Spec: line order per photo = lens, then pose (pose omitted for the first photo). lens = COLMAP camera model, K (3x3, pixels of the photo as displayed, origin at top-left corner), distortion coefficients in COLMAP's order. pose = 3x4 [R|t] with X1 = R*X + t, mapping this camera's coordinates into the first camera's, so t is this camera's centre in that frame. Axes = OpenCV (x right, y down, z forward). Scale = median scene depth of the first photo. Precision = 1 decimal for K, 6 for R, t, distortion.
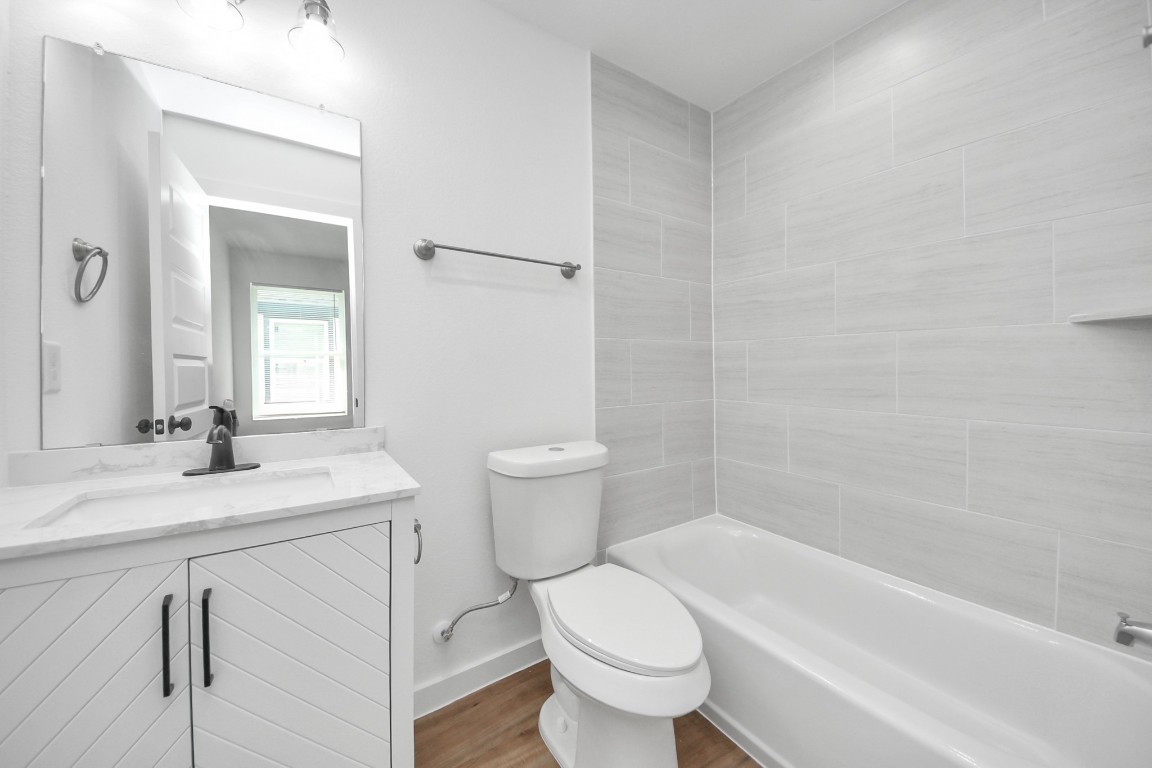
lens RADIAL K [[423.6, 0, 574.6], [0, 423.6, 377.2], [0, 0, 1]] dist [0.030796, -0.020992]
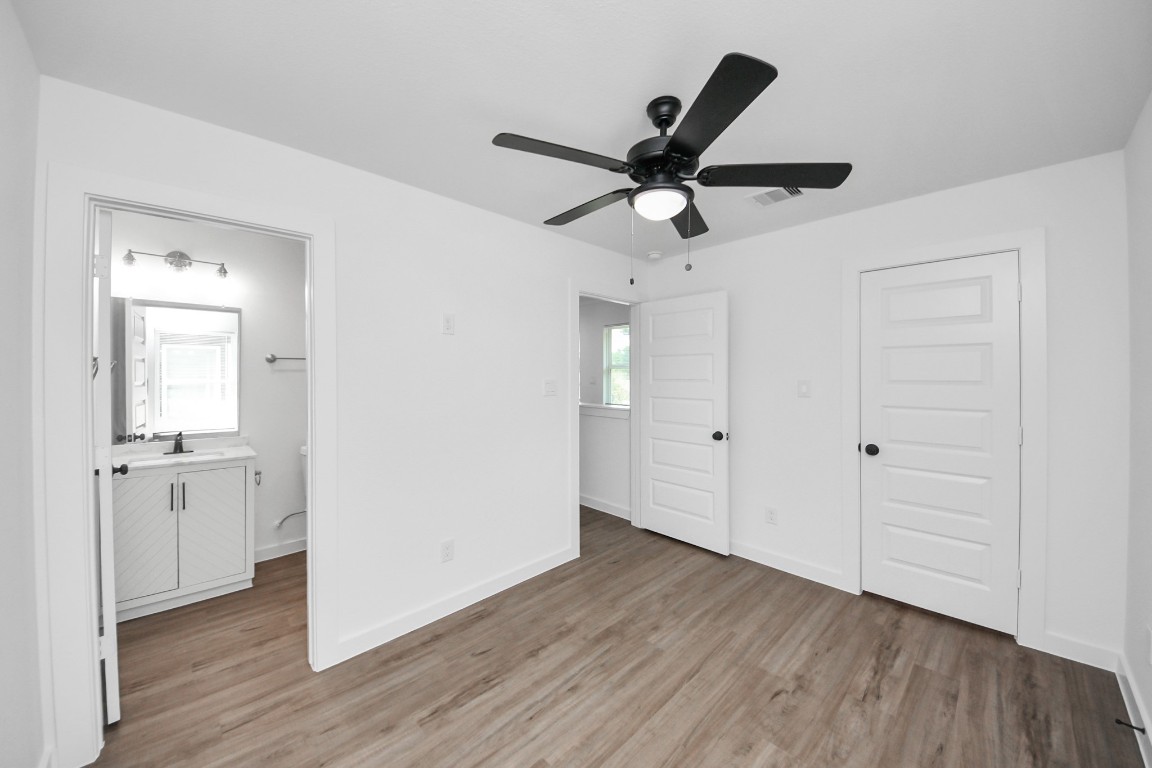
lens RADIAL K [[423.6, 0, 574.6], [0, 423.6, 377.2], [0, 0, 1]] dist [0.030796, -0.020992]
pose [[0.985311, 0.005001, 0.170699, 1.144778], [-0.000530, 0.999656, -0.026226, -0.183161], [-0.170771, 0.025751, 0.984974, -2.049690]]
